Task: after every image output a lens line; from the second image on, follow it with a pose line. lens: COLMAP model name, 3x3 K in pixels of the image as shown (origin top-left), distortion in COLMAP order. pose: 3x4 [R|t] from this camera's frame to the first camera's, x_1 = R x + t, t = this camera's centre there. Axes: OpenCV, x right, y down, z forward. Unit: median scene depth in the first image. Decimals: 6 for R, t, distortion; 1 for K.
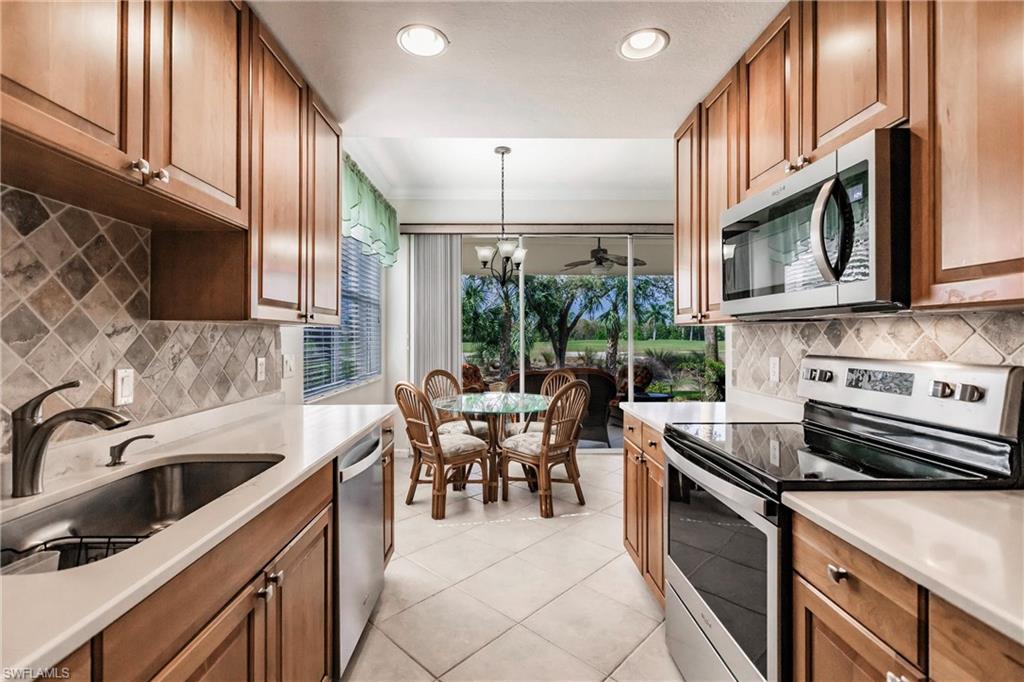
lens RADIAL K [[460.5, 0, 506.4], [0, 460.5, 335.8], [0, 0, 1]] dist [-0.001903, -0.001253]
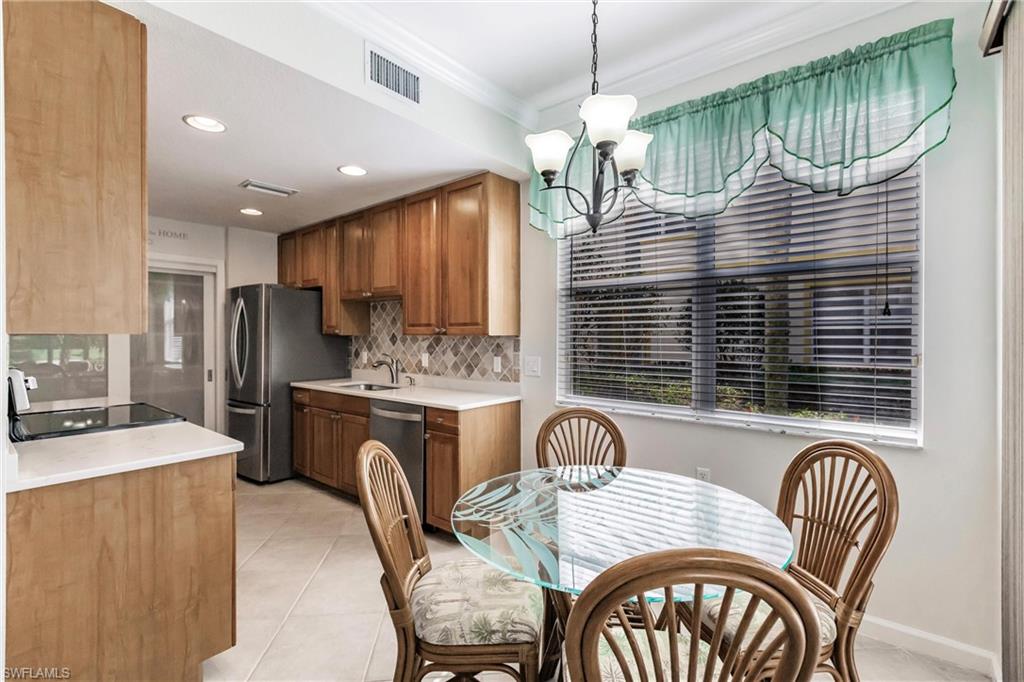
lens RADIAL K [[477.6, 0, 515.1], [0, 477.6, 336.5], [0, 0, 1]] dist [0.000665, 0.000238]
pose [[-0.646517, 0.001761, -0.762897, 0.815353], [0.001053, 0.999998, 0.001415, -0.026380], [0.762899, 0.000111, -0.646518, 2.712283]]
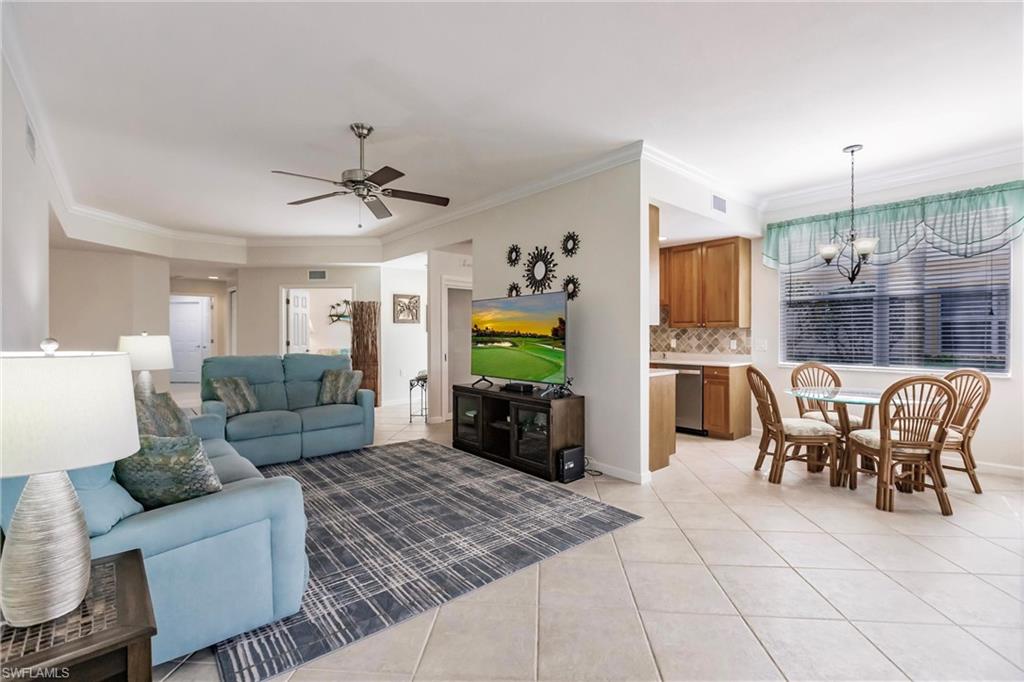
lens RADIAL K [[460.5, 0, 506.4], [0, 460.5, 335.8], [0, 0, 1]] dist [-0.001903, -0.001253]
pose [[-0.781320, 0.005237, -0.624109, 2.715415], [0.002849, 0.999984, 0.004823, 0.010325], [0.624125, 0.001990, -0.781322, 2.932209]]
